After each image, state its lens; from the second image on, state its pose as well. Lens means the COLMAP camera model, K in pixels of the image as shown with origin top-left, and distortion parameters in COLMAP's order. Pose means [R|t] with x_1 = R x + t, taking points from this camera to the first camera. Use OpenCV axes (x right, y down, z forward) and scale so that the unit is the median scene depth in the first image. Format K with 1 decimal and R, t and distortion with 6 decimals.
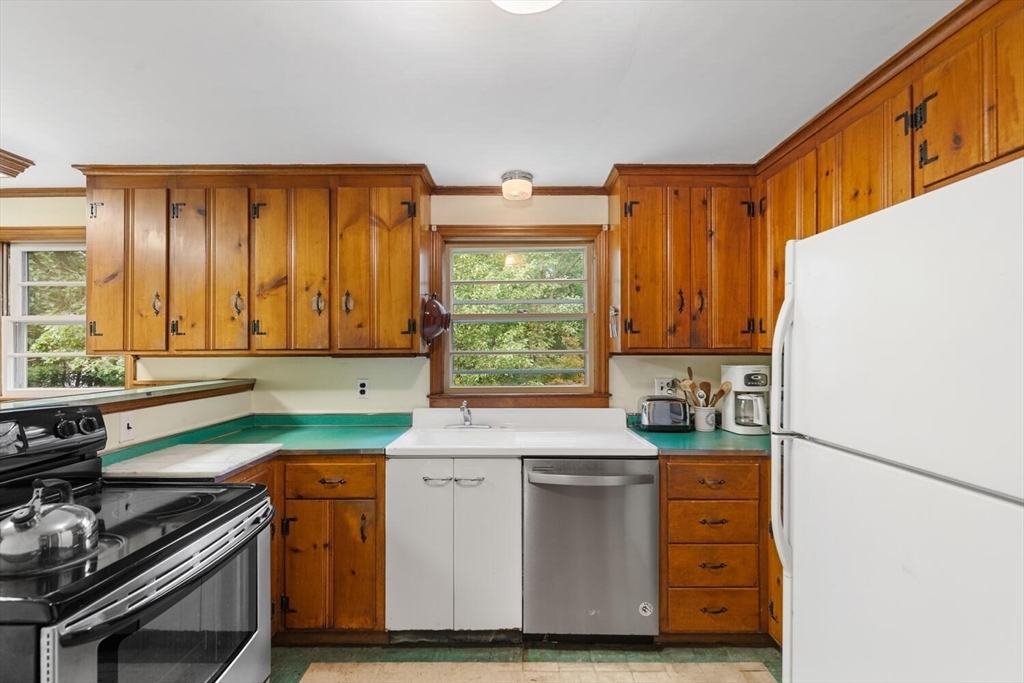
lens RADIAL K [[468.8, 0, 512.4], [0, 468.8, 345.2], [0, 0, 1]] dist [0.003883, -0.001492]
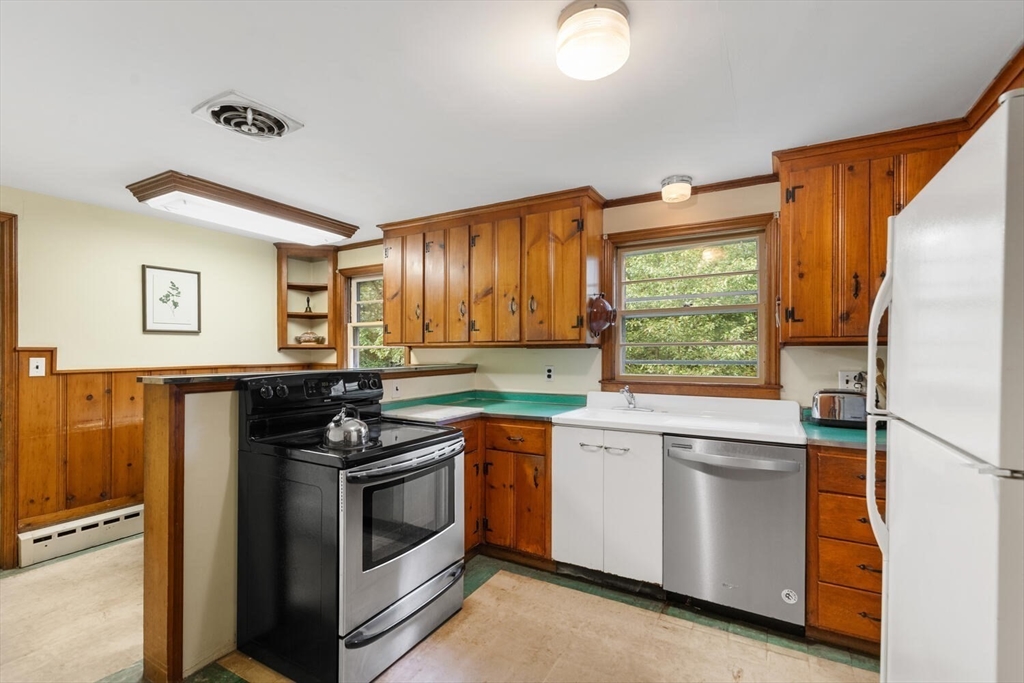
lens RADIAL K [[468.8, 0, 511.4], [0, 468.8, 347.8], [0, 0, 1]] dist [0.003883, -0.001492]
pose [[0.868879, -0.002230, -0.495020, 0.232848], [0.002805, 0.999996, 0.000418, 0.026810], [0.495017, -0.001752, 0.868882, -0.141323]]
